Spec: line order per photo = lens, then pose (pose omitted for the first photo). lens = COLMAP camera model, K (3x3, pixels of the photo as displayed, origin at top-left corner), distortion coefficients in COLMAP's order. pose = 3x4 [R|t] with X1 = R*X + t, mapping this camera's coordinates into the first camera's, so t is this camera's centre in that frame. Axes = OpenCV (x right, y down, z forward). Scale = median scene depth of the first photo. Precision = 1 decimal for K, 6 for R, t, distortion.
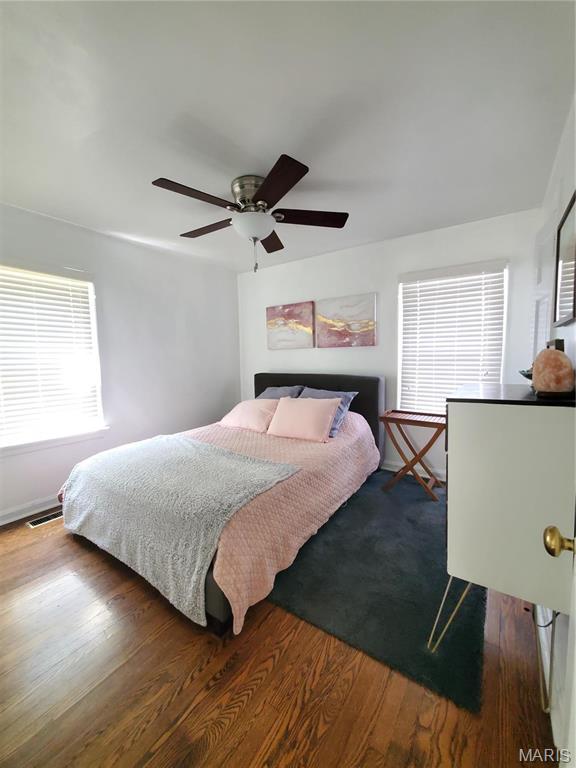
lens RADIAL K [[304.2, 0, 290.7], [0, 304.2, 384.0], [0, 0, 1]] dist [0.000851, -0.001334]
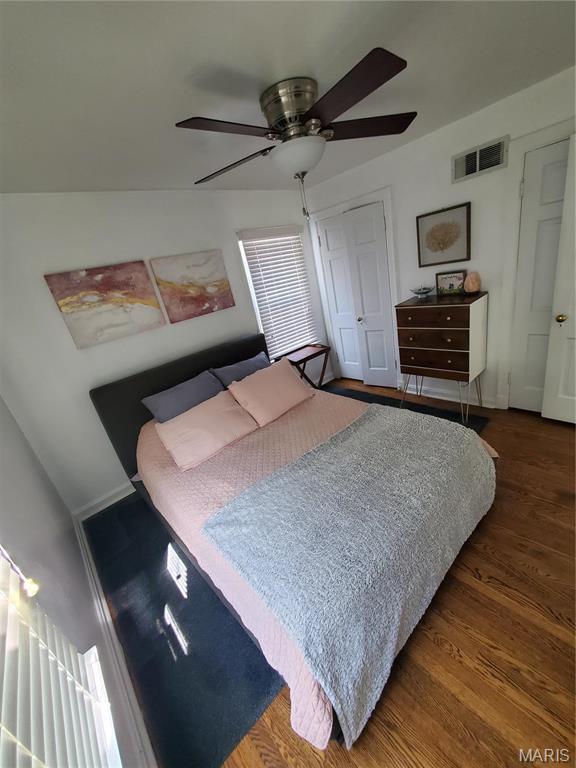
lens RADIAL K [[304.2, 0, 290.2], [0, 304.2, 383.4], [0, 0, 1]] dist [0.000851, -0.001334]
pose [[0.239779, -0.377578, 0.894394, -0.613473], [0.274695, 0.910009, 0.310526, -0.145050], [-0.931154, 0.171228, 0.321920, 0.526722]]
